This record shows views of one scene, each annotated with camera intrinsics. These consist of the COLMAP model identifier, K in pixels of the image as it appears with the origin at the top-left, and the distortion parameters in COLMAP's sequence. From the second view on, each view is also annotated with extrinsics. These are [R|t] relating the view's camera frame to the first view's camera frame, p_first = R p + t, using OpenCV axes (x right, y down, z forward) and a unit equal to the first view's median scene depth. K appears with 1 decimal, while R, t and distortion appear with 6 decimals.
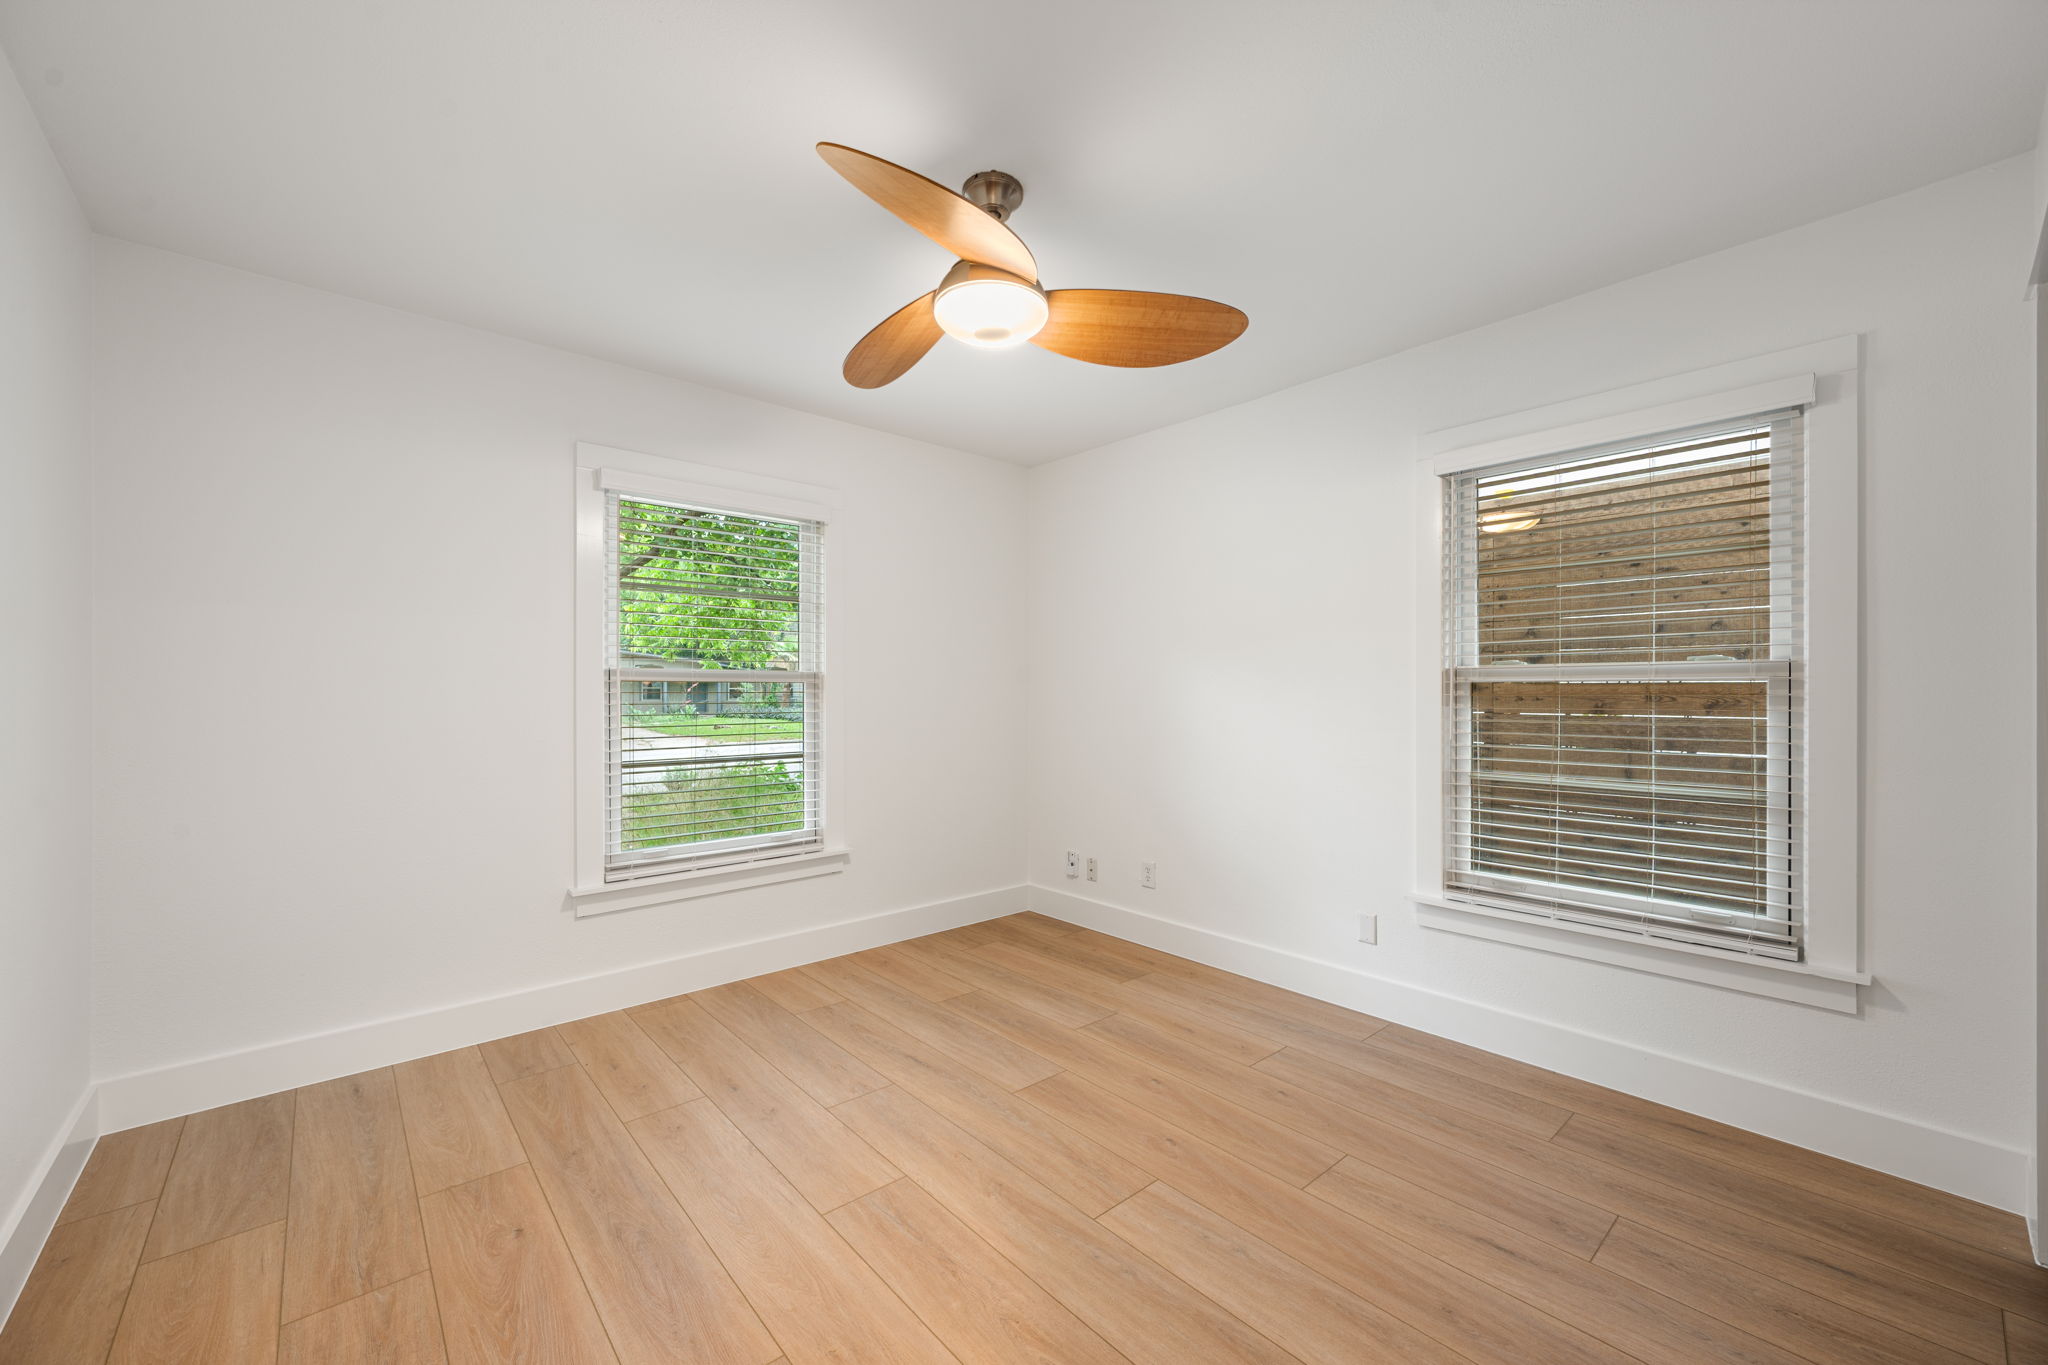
lens RADIAL K [[802.8, 0, 1024.0], [0, 802.8, 682.5], [0, 0, 1]] dist [0.000343, 0.000073]
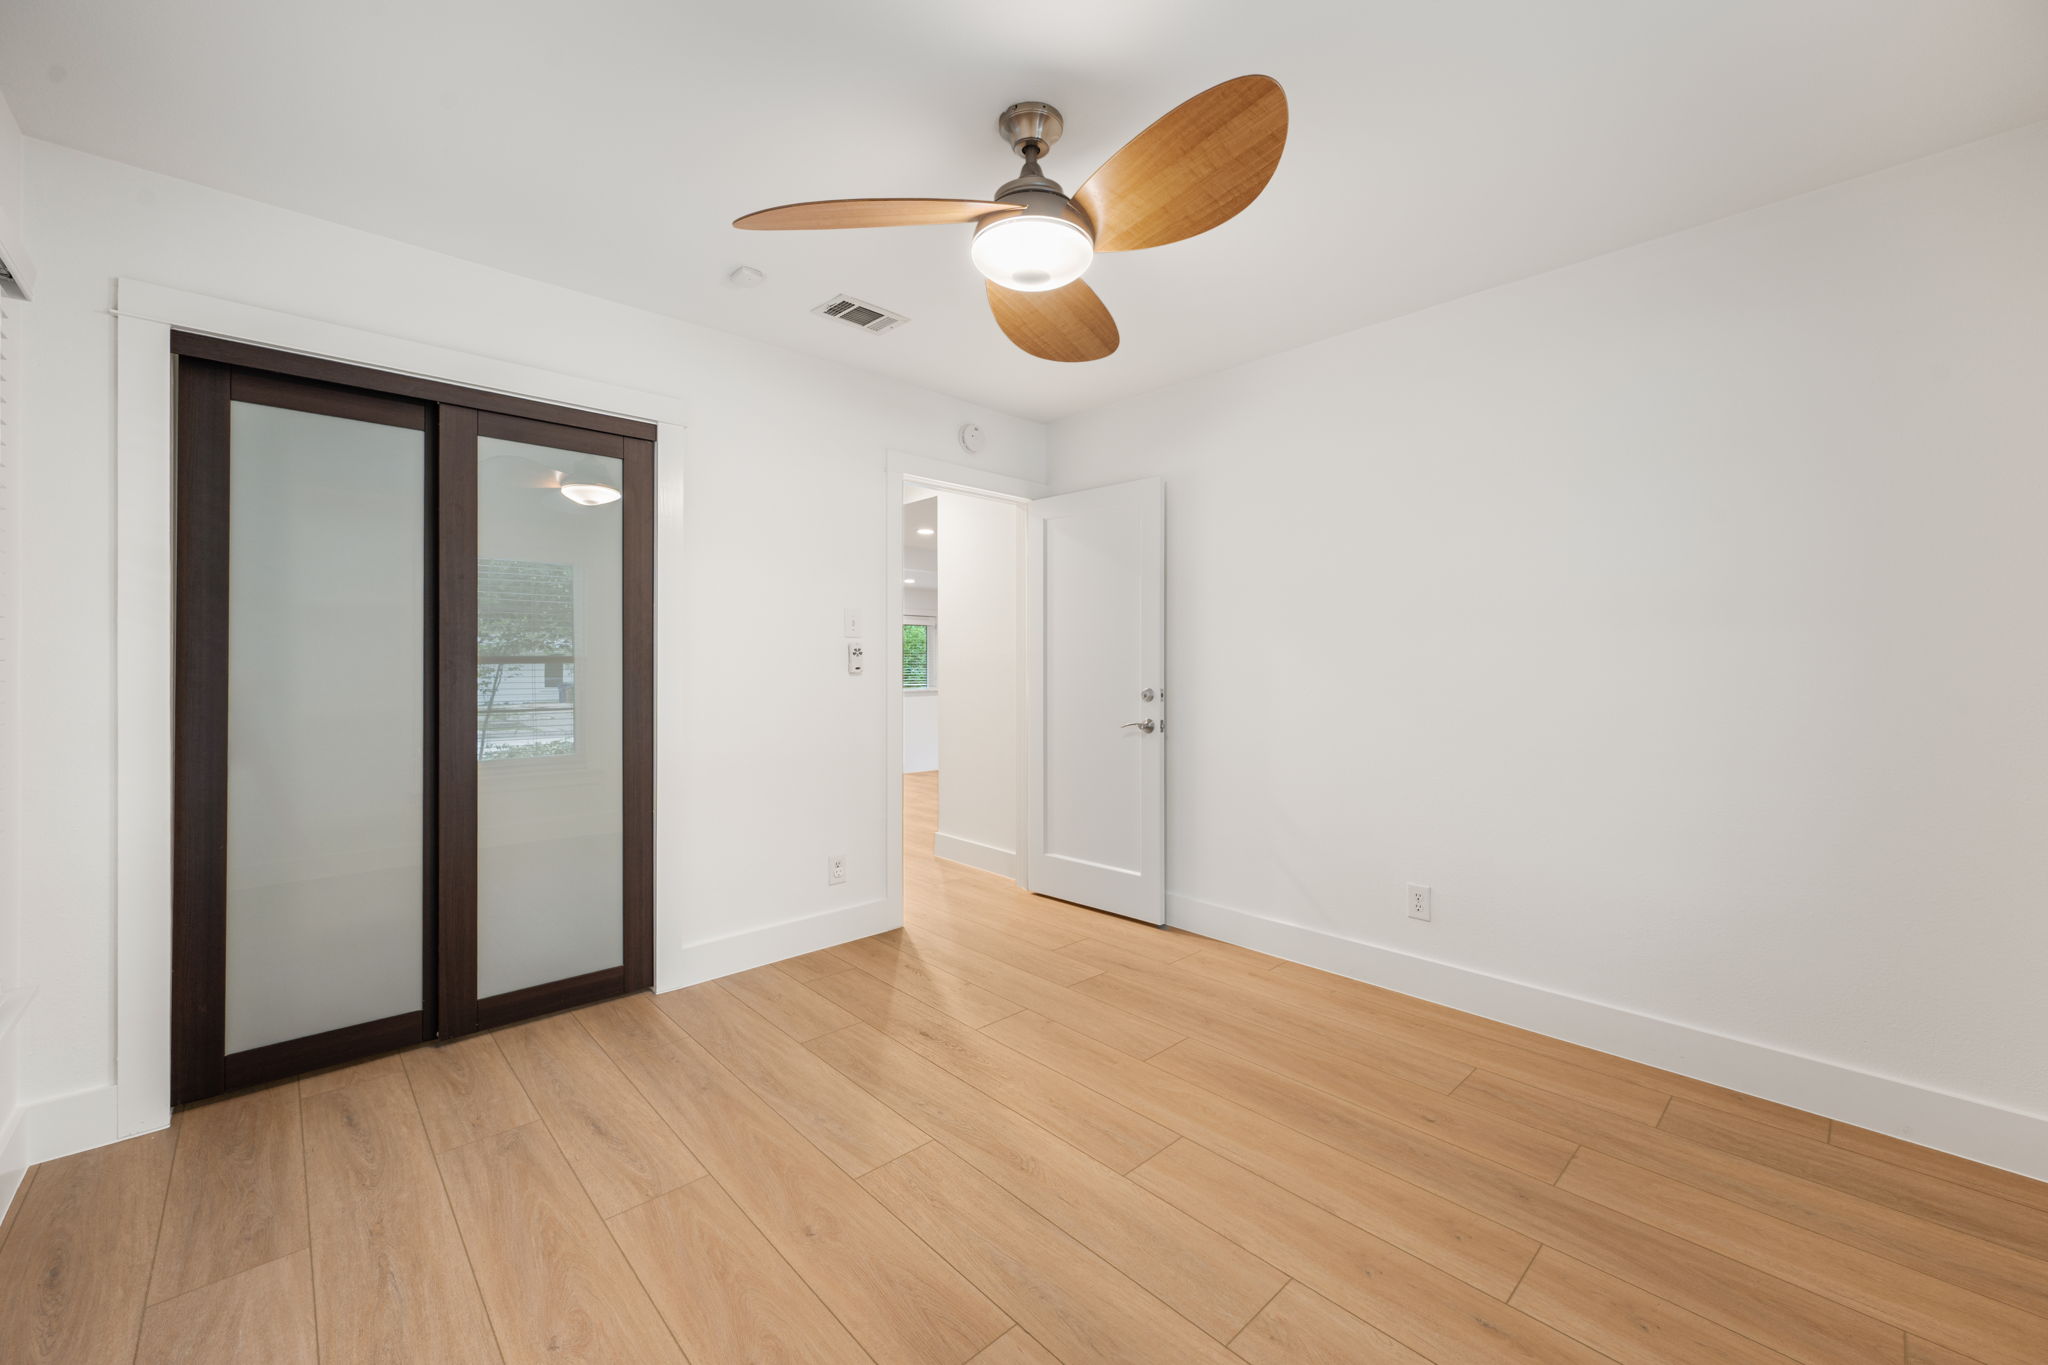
lens RADIAL K [[802.8, 0, 1024.0], [0, 802.8, 682.5], [0, 0, 1]] dist [0.000343, 0.000073]
pose [[-0.999608, 0.000253, -0.028000, -0.004907], [-0.000016, 0.999954, 0.009610, 0.031741], [0.028001, 0.009607, -0.999562, 1.973301]]
